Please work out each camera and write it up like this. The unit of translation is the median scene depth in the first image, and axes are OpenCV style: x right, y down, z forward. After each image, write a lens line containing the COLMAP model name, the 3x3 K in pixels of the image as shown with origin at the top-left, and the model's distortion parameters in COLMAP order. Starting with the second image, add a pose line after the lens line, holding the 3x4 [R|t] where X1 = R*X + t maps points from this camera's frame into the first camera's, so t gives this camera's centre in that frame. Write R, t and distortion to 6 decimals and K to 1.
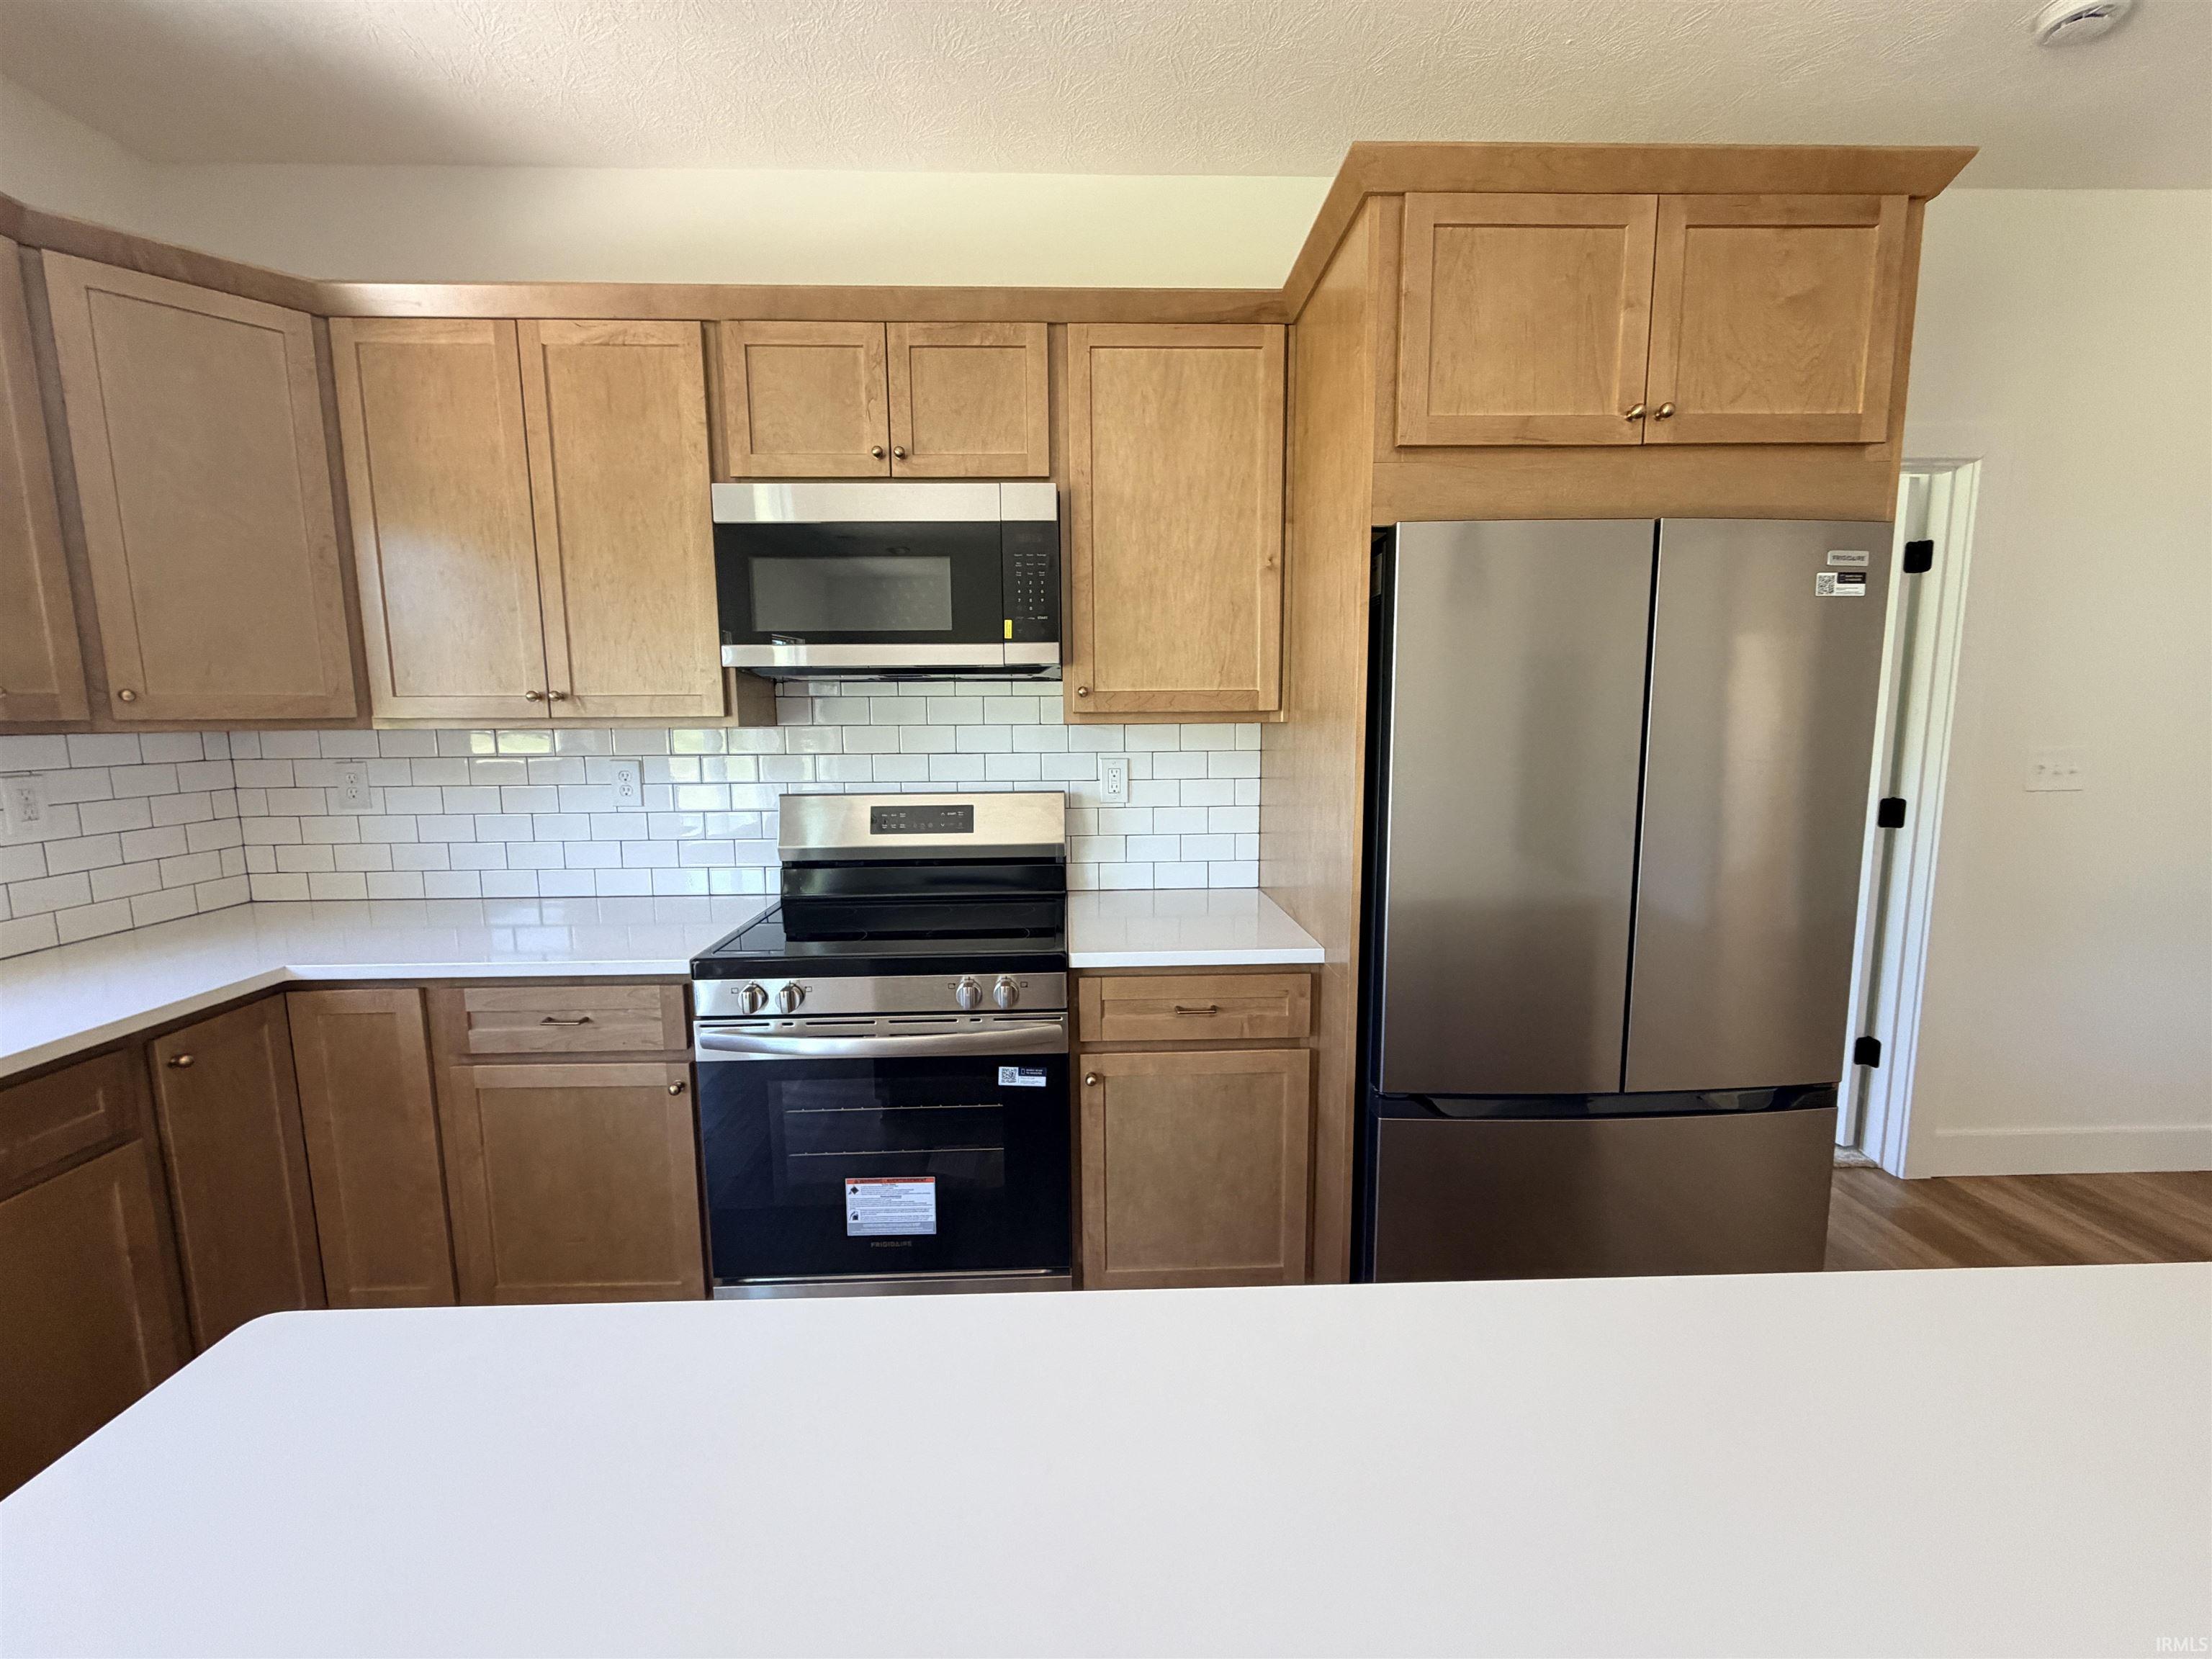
lens RADIAL K [[882.5, 0, 1101.0], [0, 882.5, 826.5], [0, 0, 1]] dist [-0.002724, 0.000789]
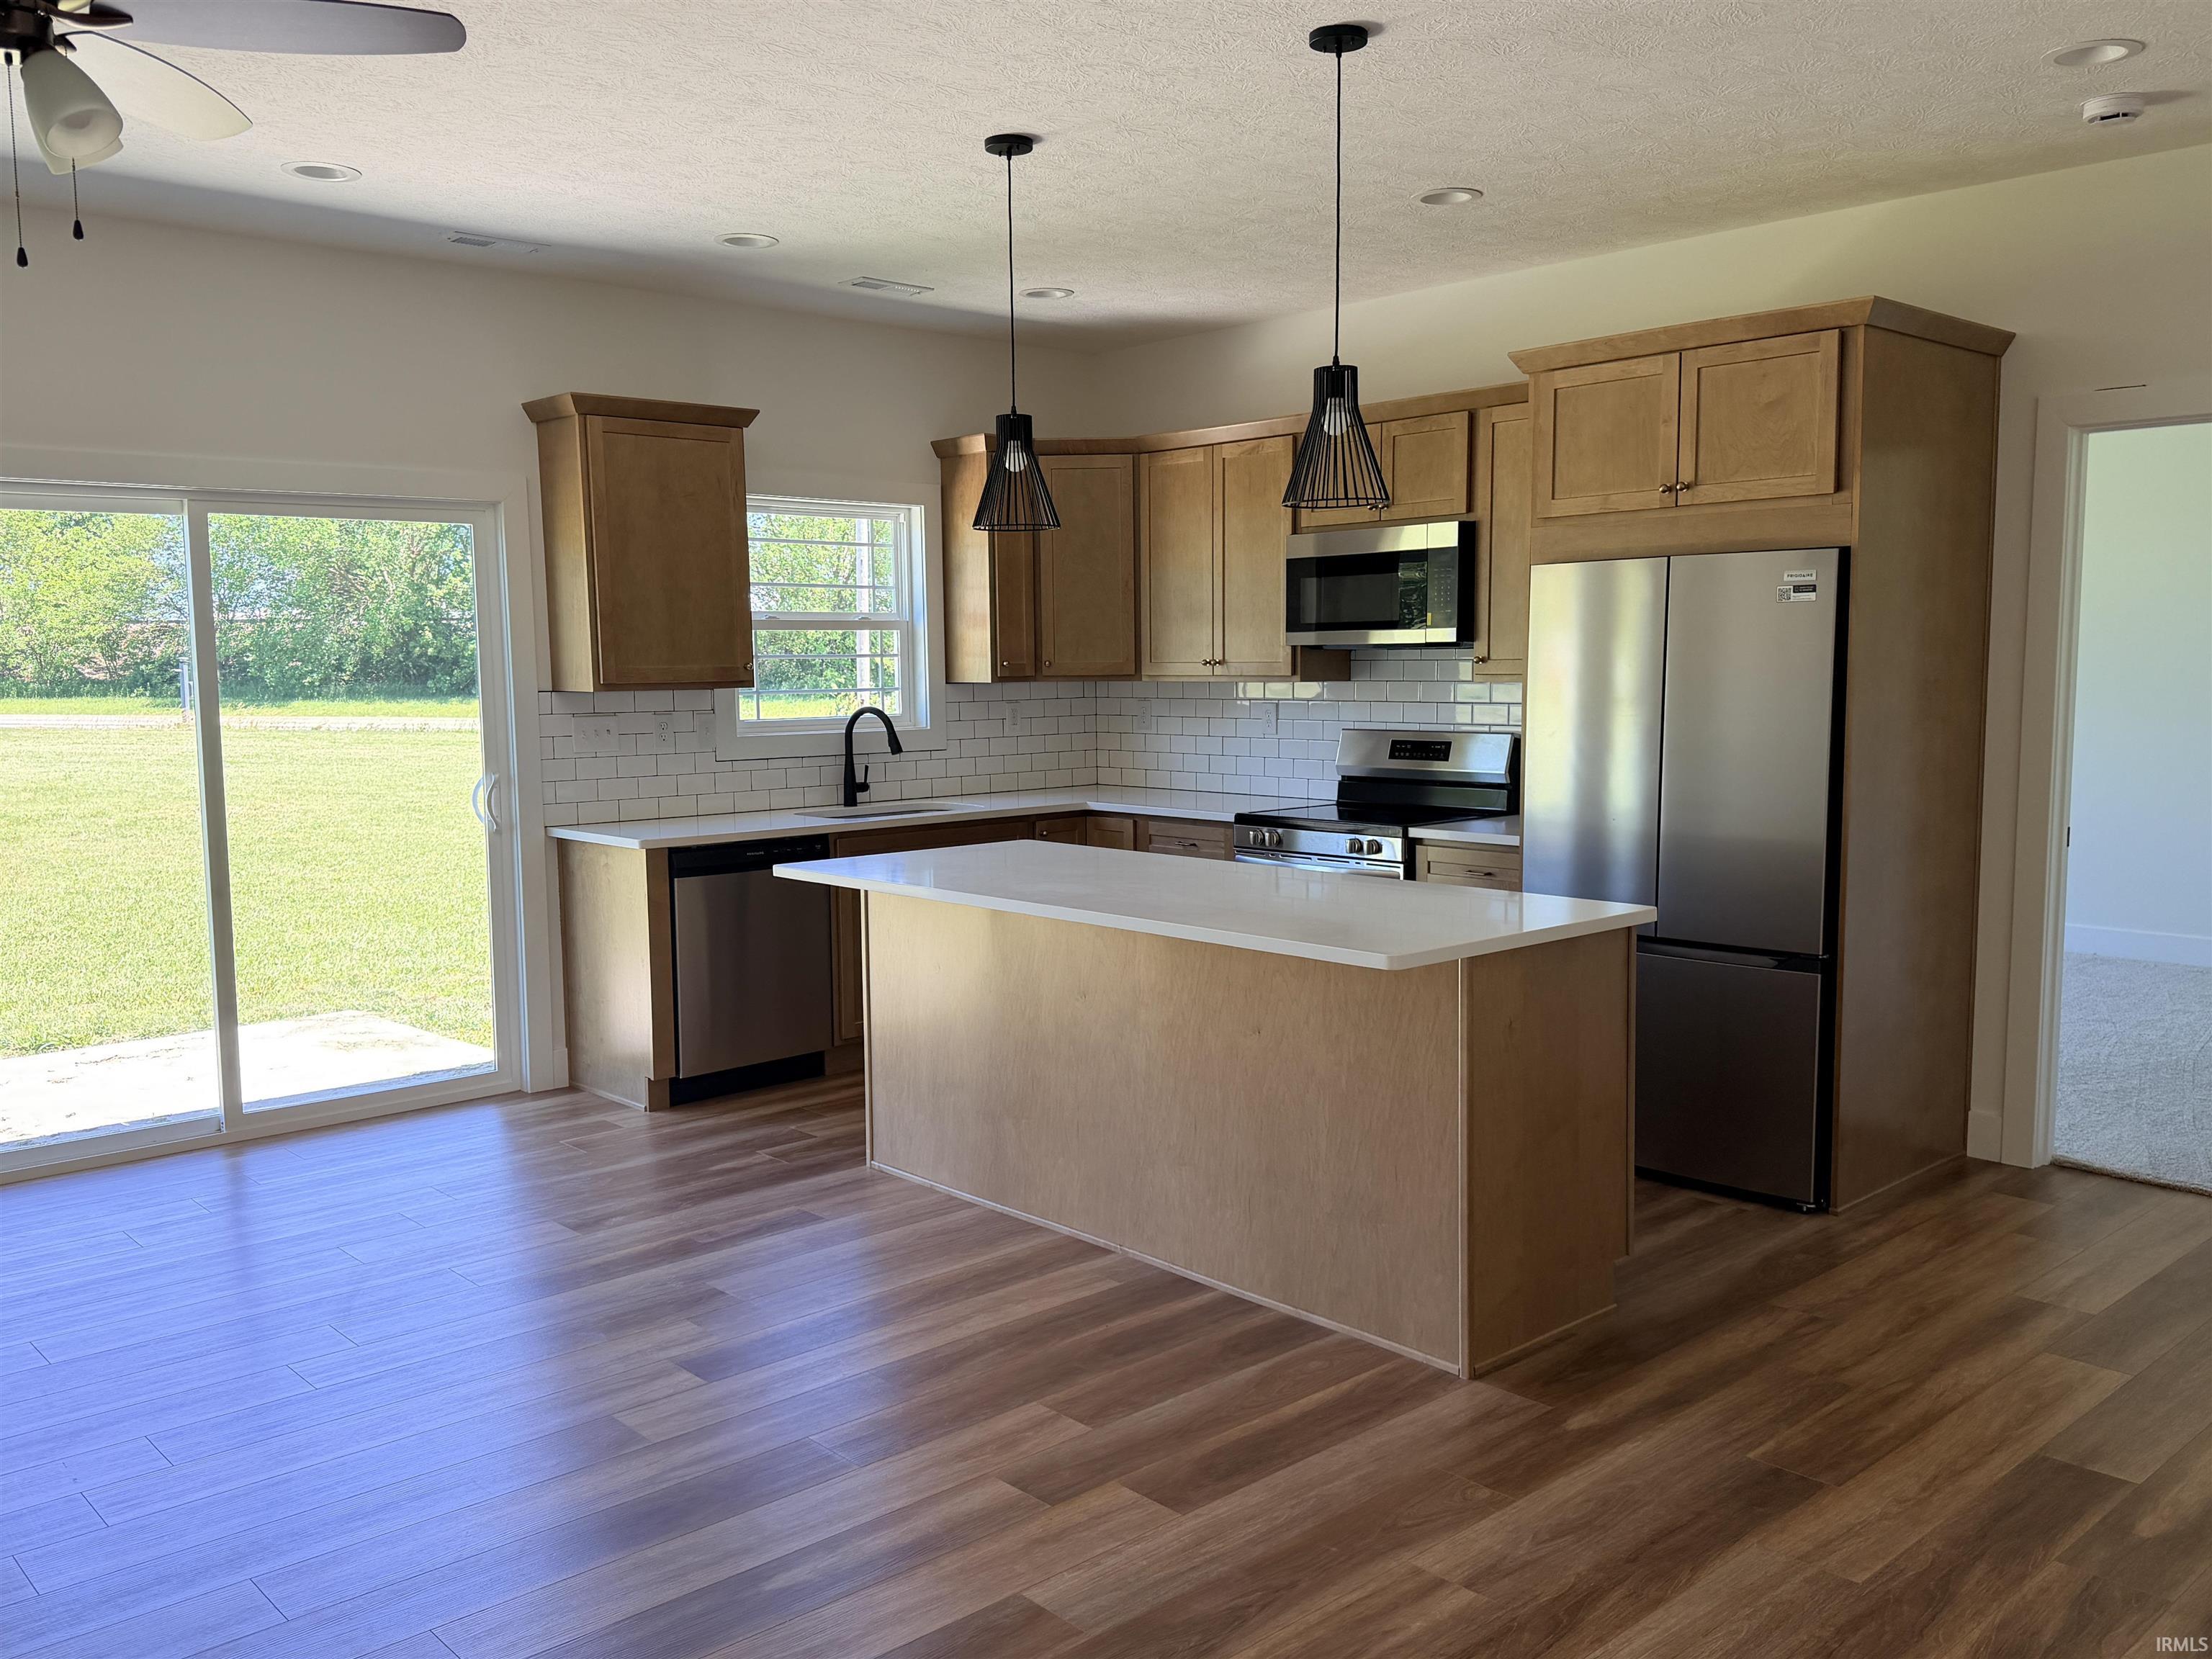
lens RADIAL K [[1806.3, 0, 1099.7], [0, 1806.3, 844.2], [0, 0, 1]] dist [0.073353, -0.108311]
pose [[0.651059, 0.081107, -0.754682, 1.938371], [-0.091019, 0.995442, 0.028461, 0.123873], [0.753550, 0.050160, 0.655474, -1.460417]]
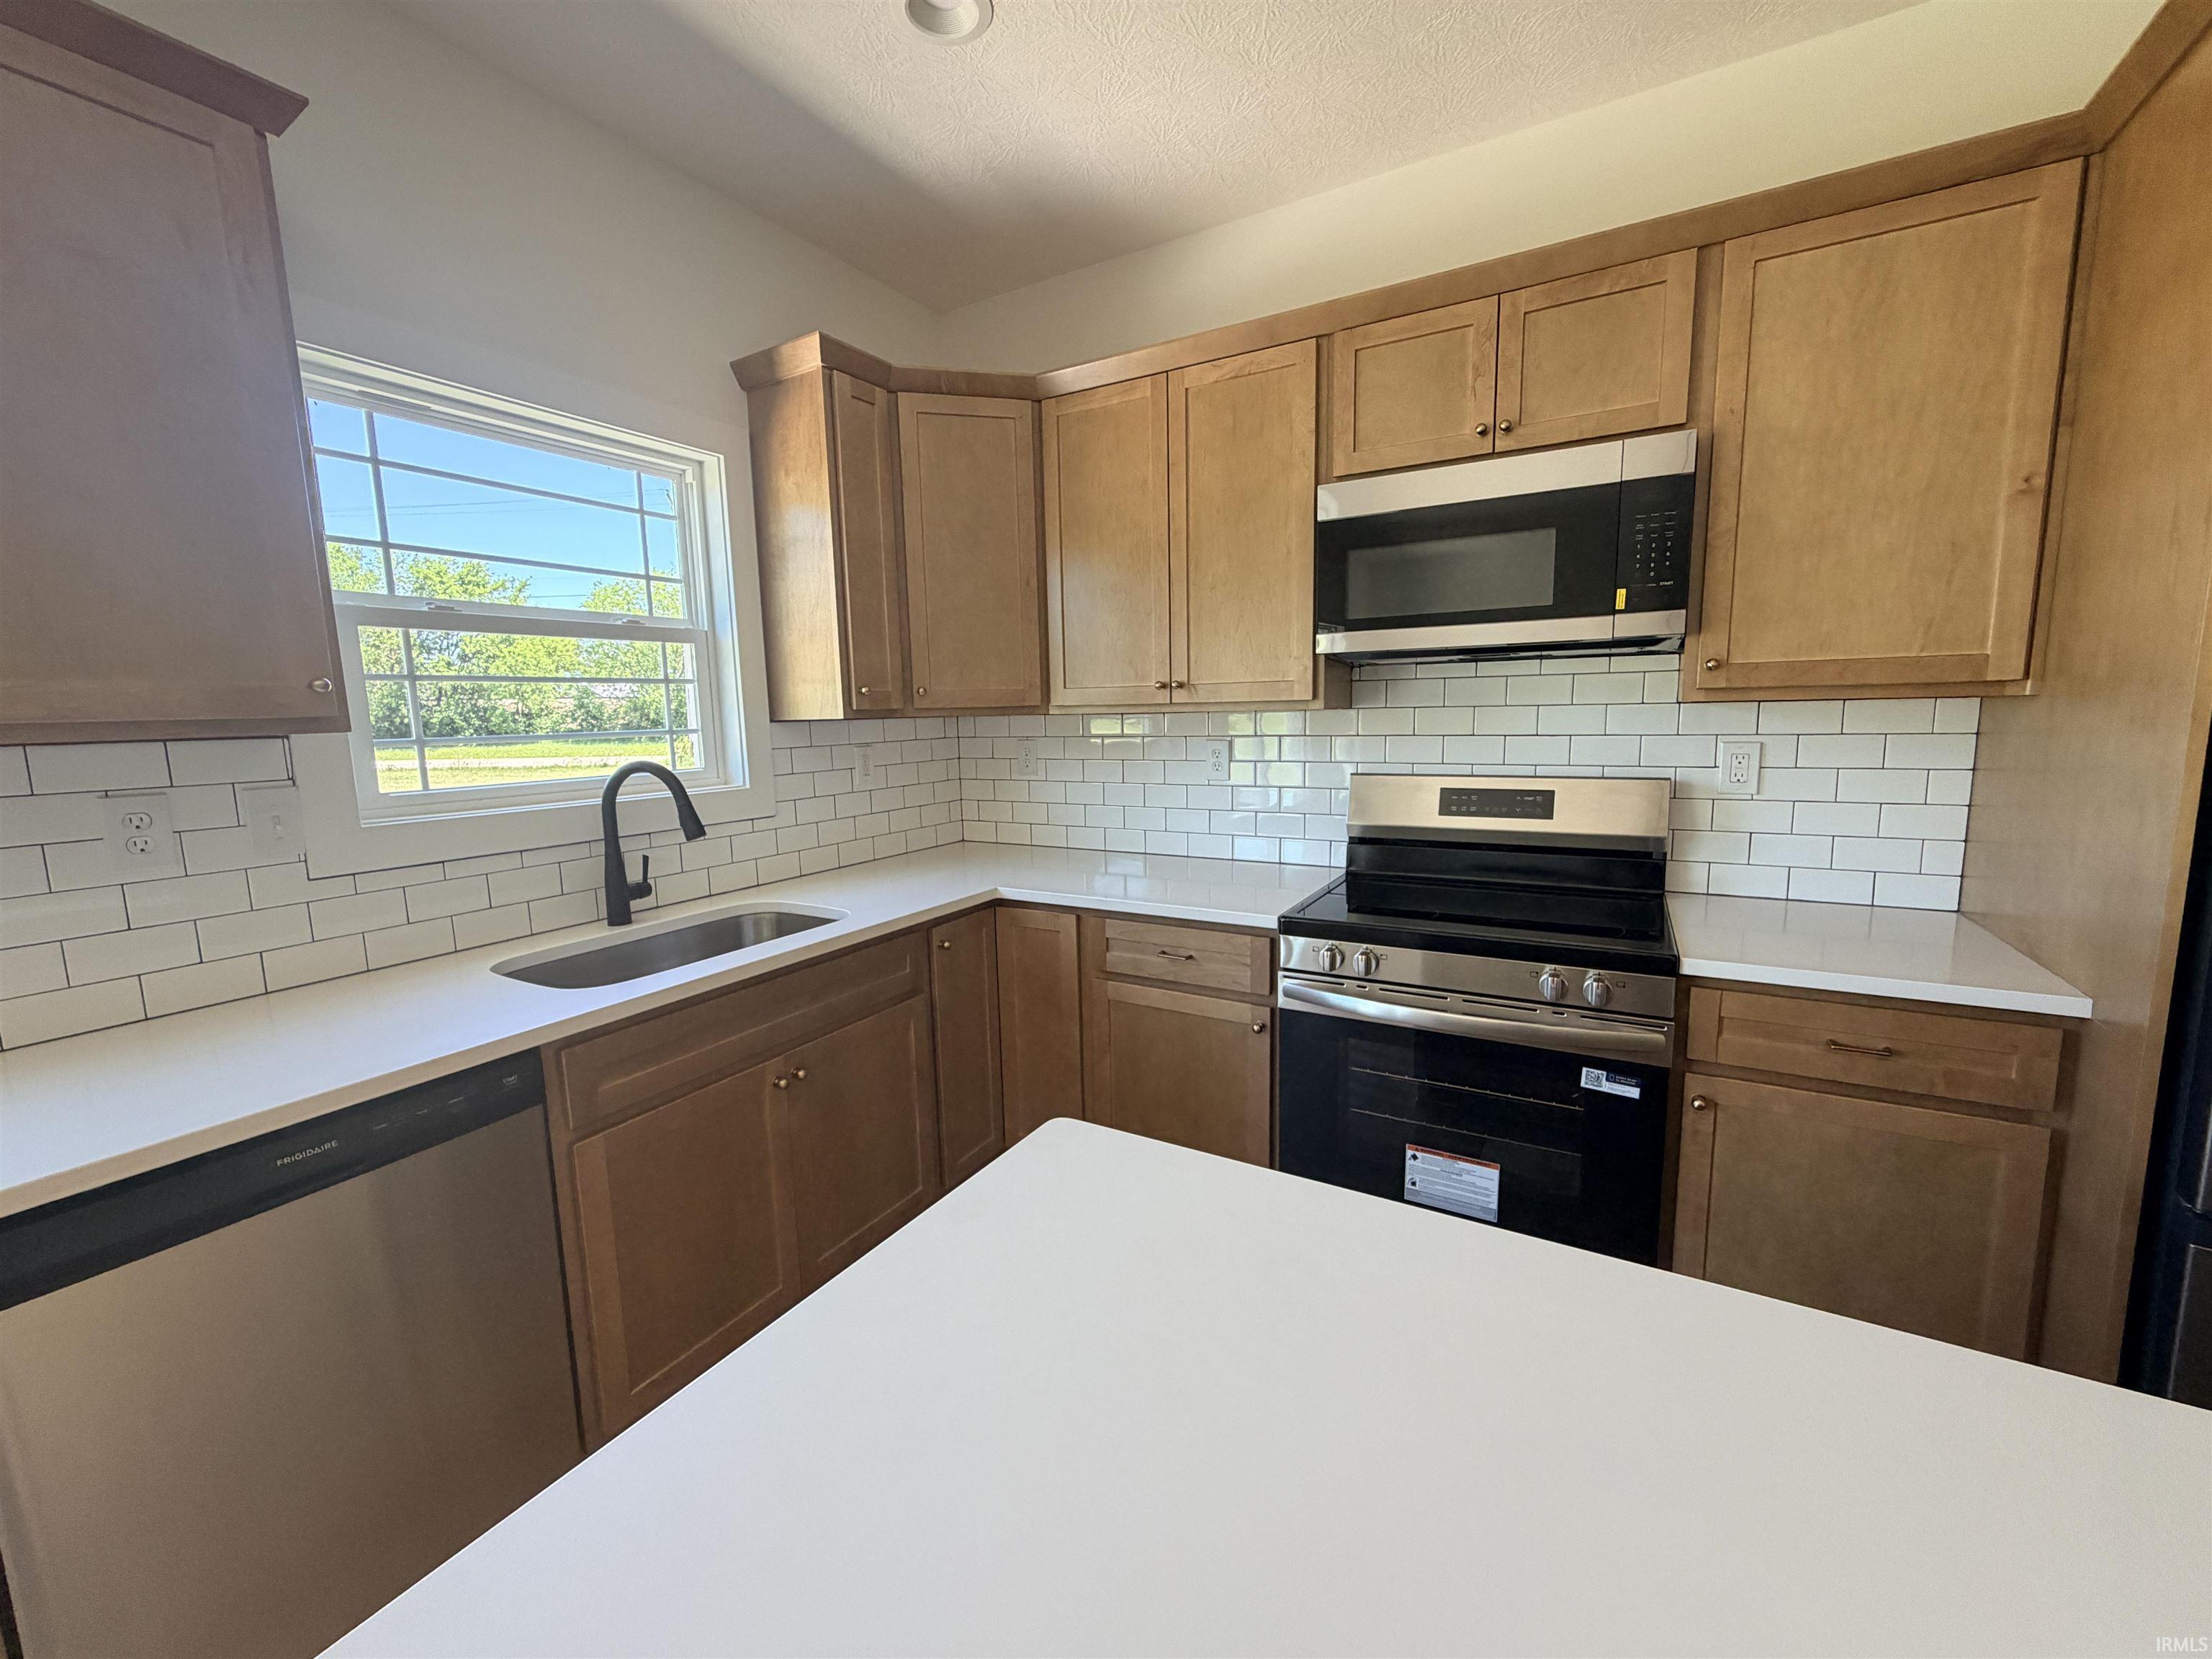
lens RADIAL K [[882.5, 0, 1099.4], [0, 882.5, 827.8], [0, 0, 1]] dist [-0.002724, 0.000789]
pose [[0.844159, 0.060641, -0.532652, -0.061912], [-0.052390, 0.998157, 0.030610, 0.014871], [0.533526, 0.002066, 0.845781, -0.067390]]
